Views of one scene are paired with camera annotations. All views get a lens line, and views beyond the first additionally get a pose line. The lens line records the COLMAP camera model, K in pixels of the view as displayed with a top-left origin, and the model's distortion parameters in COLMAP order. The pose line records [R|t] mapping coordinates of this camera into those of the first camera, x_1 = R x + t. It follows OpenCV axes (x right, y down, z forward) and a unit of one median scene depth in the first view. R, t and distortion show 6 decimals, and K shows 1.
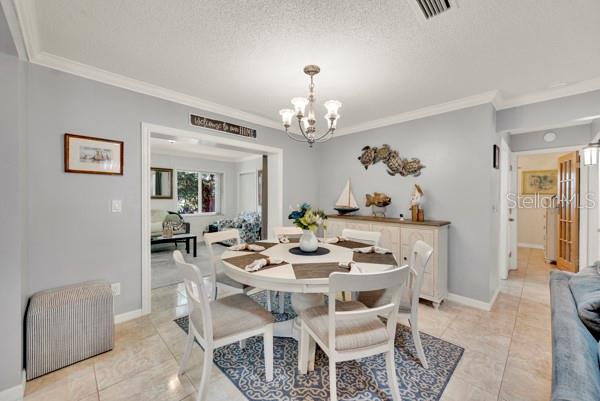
lens RADIAL K [[241.5, 0, 297.3], [0, 241.5, 198.7], [0, 0, 1]] dist [0.002878, -0.000634]
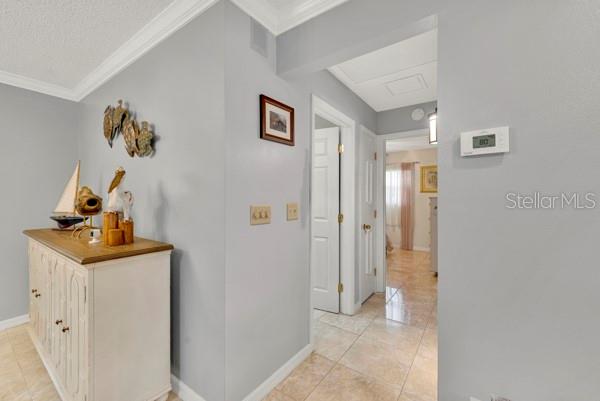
lens RADIAL K [[241.5, 0, 293.2], [0, 241.5, 189.4], [0, 0, 1]] dist [0.002878, -0.000634]
pose [[0.986454, 0.002906, 0.164013, 0.603774], [0.002441, 0.999472, -0.032393, -0.003252], [-0.164021, 0.032354, 0.985926, 0.377524]]
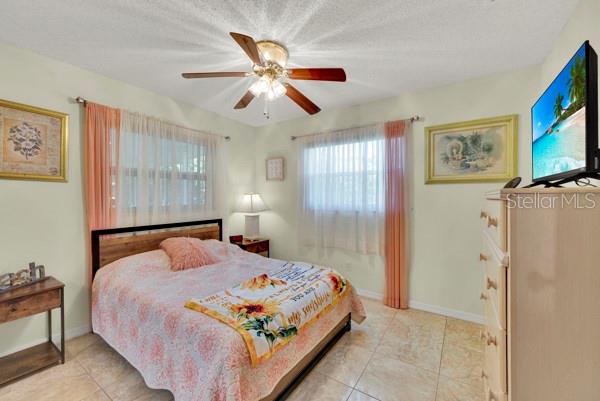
lens RADIAL K [[241.5, 0, 304.6], [0, 241.5, 190.1], [0, 0, 1]] dist [0.002878, -0.000634]
pose [[0.979240, -0.003750, 0.202668, 1.232431], [0.008627, 0.999694, -0.023187, -0.000777], [-0.202519, 0.024454, 0.978973, 1.232274]]
